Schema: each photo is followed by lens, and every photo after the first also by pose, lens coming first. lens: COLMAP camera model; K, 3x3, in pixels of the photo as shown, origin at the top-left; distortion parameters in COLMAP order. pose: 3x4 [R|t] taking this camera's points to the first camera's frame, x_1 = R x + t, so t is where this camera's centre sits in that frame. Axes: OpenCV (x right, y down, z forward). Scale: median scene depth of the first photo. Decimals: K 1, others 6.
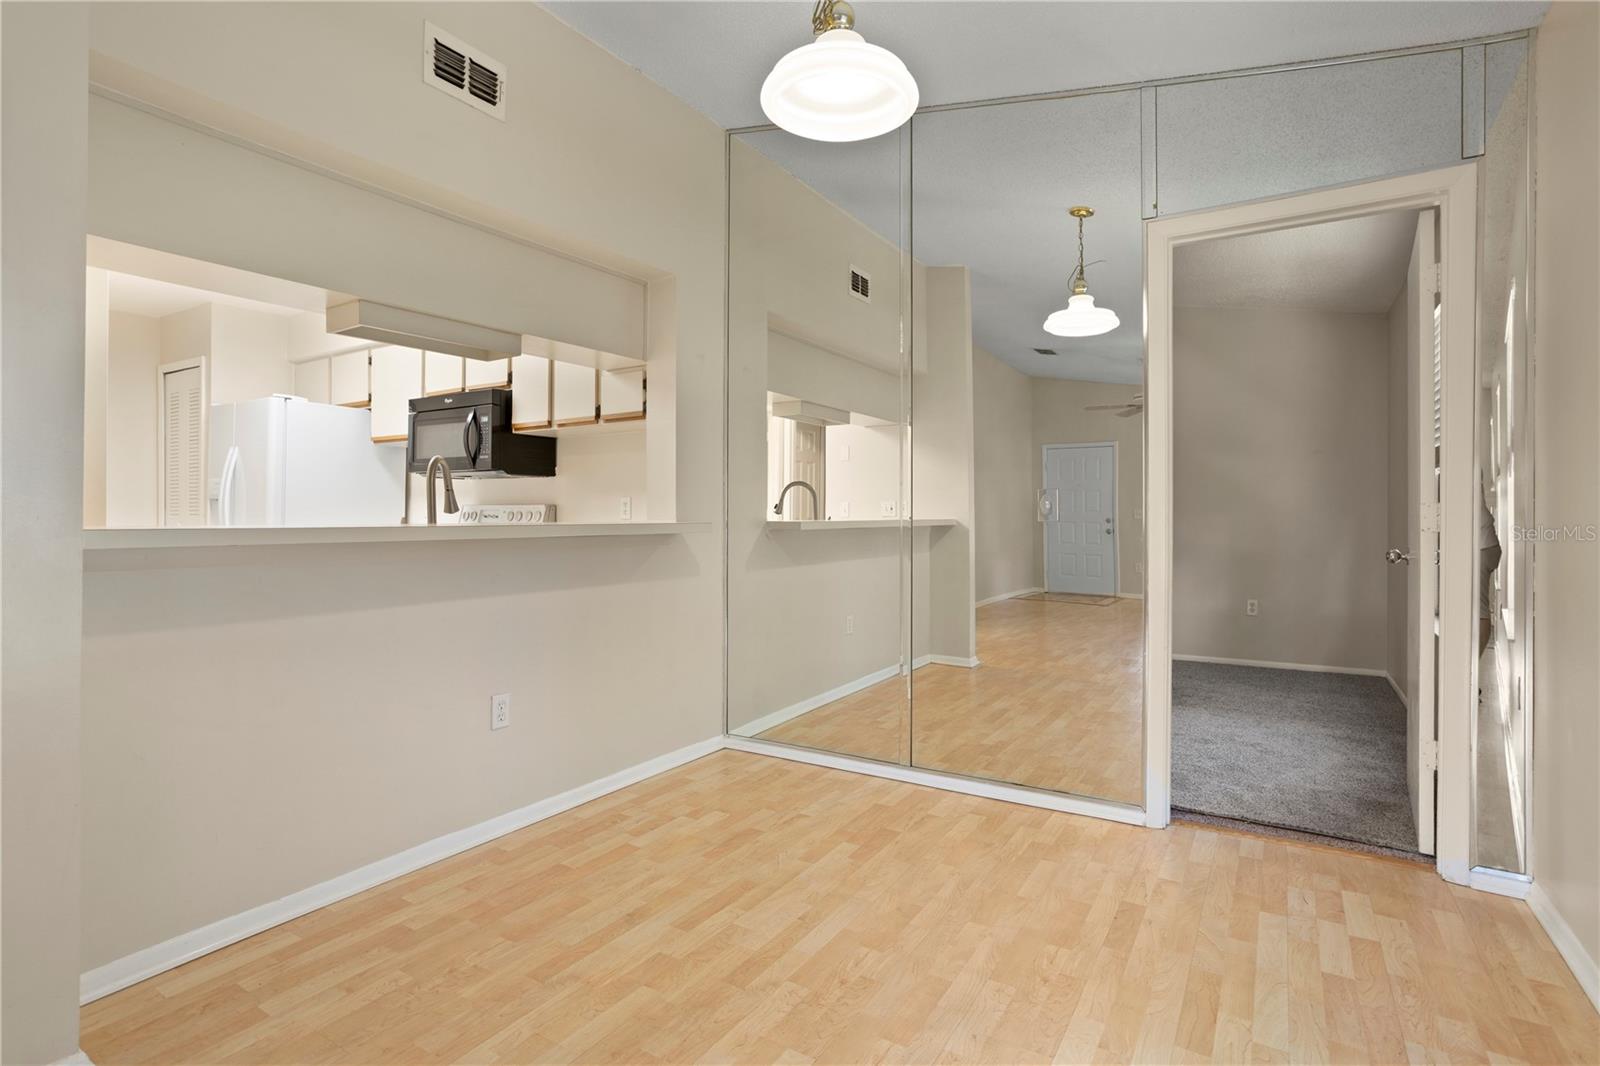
lens RADIAL K [[770.2, 0, 814.7], [0, 770.2, 510.3], [0, 0, 1]] dist [-0.017910, 0.001043]
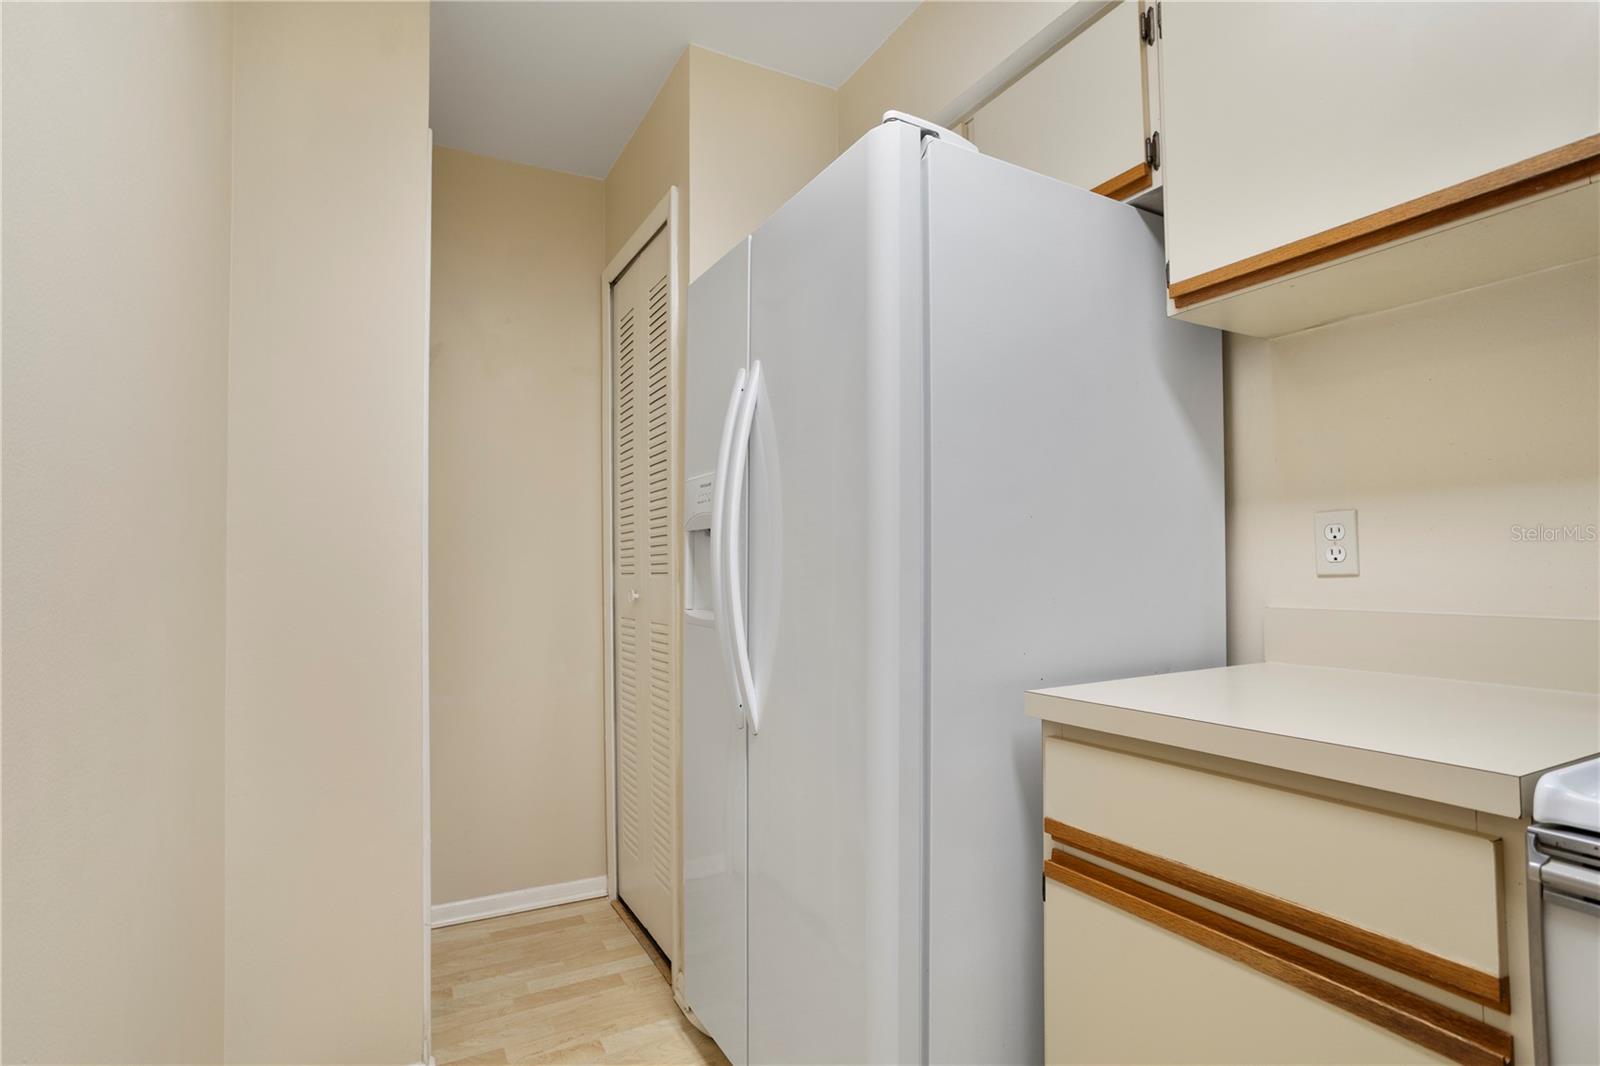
lens RADIAL K [[784.7, 0, 805.5], [0, 784.7, 515.1], [0, 0, 1]] dist [-0.059544, 0.031309]
pose [[0.868658, -0.039101, -0.493866, -0.557421], [0.015564, 0.998542, -0.051682, -0.002049], [0.495167, 0.037208, 0.868001, 0.697992]]
